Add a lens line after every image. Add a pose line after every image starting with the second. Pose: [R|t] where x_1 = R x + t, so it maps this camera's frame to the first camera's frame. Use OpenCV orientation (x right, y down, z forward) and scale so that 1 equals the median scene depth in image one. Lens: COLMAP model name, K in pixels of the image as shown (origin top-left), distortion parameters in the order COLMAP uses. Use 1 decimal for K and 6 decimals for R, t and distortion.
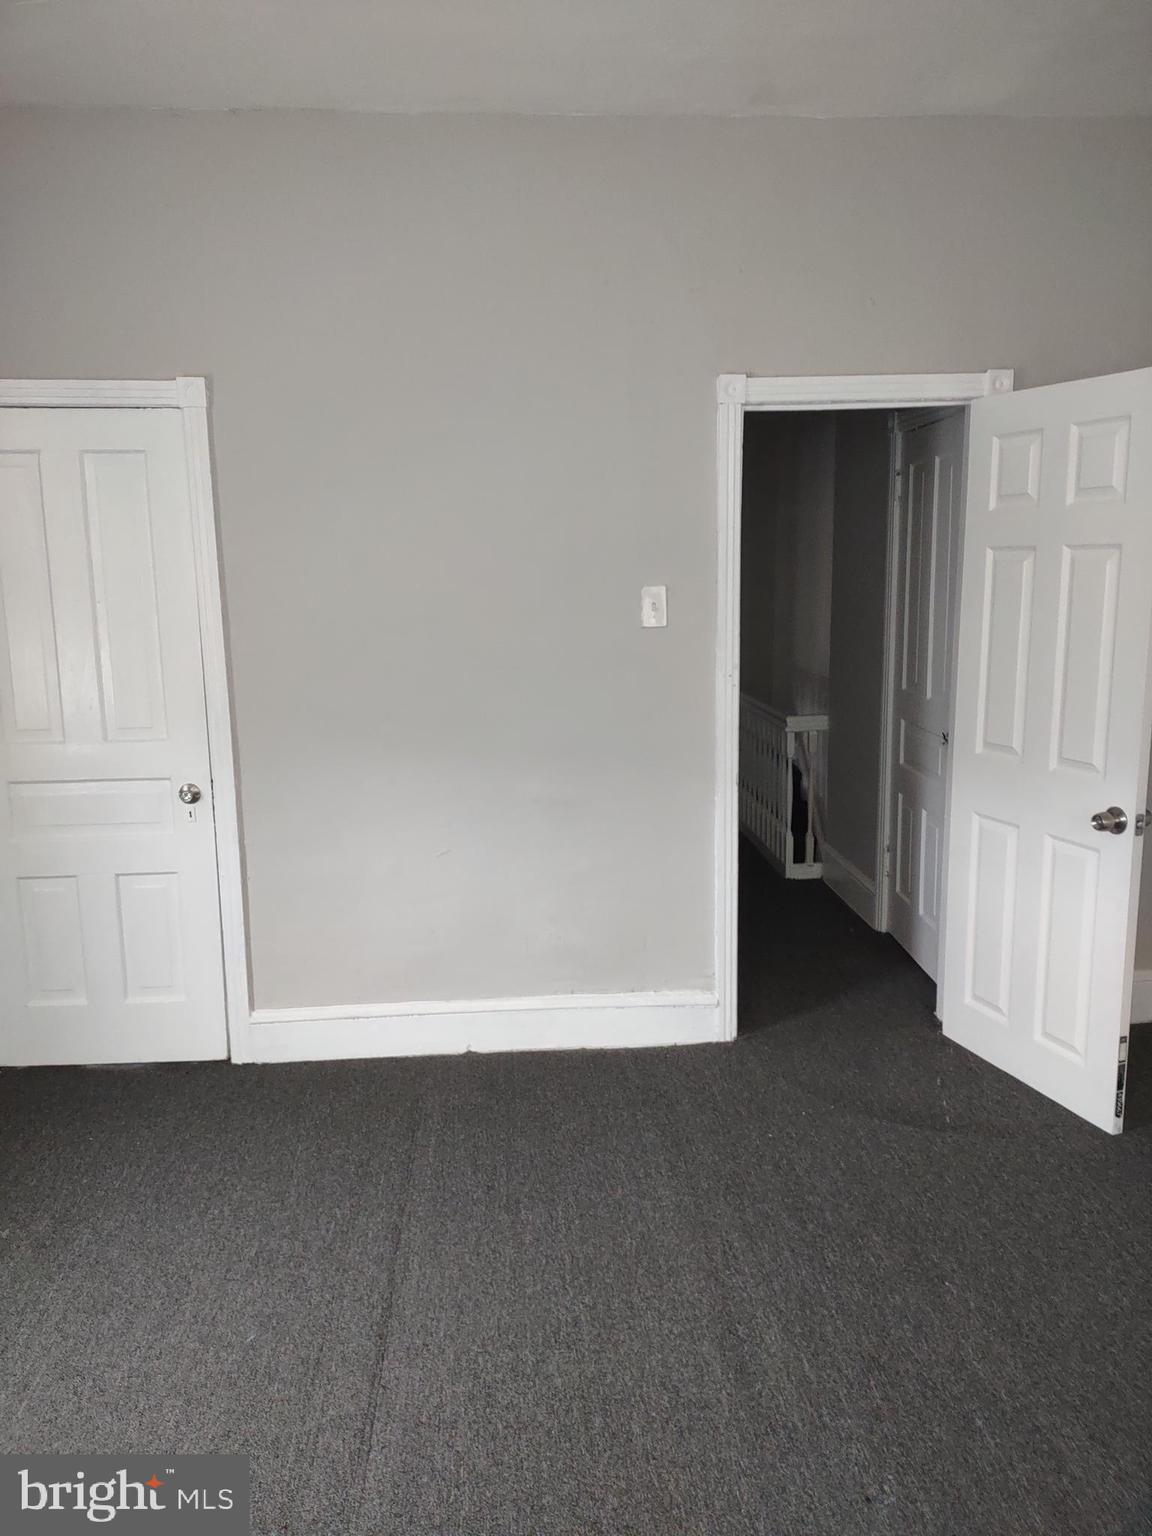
lens RADIAL K [[1151.5, 0, 577.8], [0, 1151.5, 777.2], [0, 0, 1]] dist [0.052753, -0.056604]
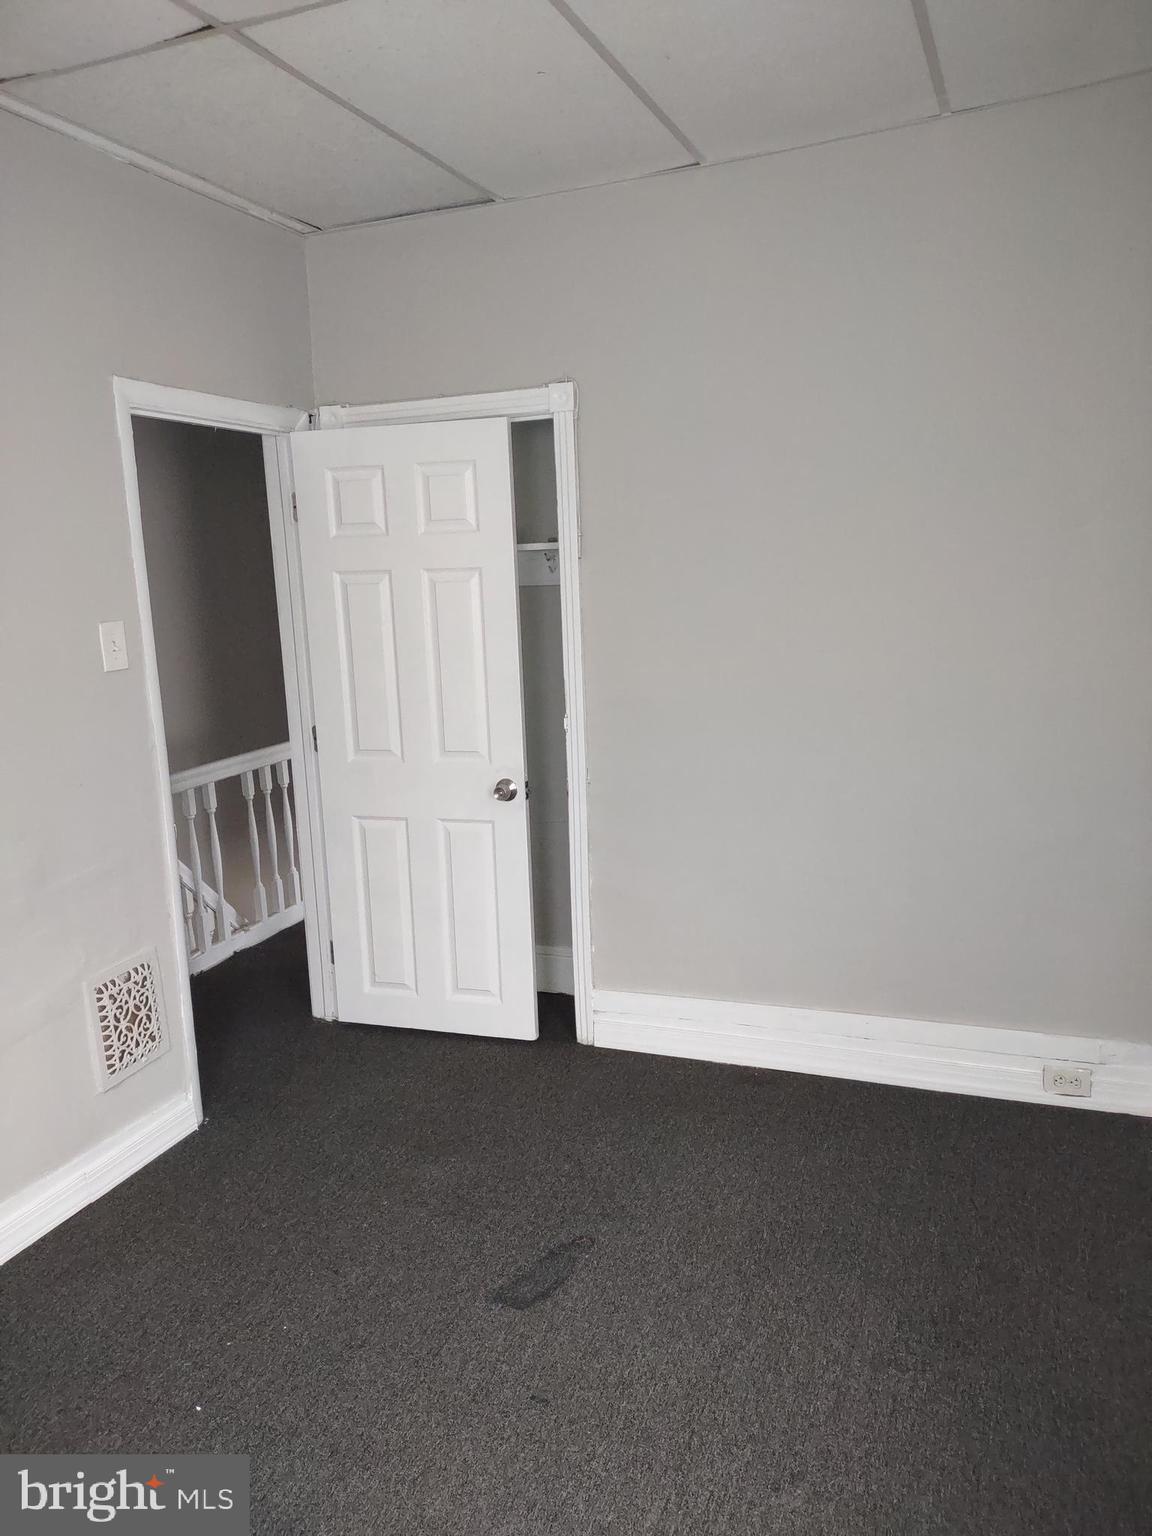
lens RADIAL K [[1151.5, 0, 575.8], [0, 1151.5, 763.5], [0, 0, 1]] dist [0.052753, -0.056604]
pose [[0.455151, -0.139082, 0.879485, -0.475324], [0.187362, 0.980571, 0.058104, -0.039801], [-0.870479, 0.138335, 0.472366, 0.297289]]
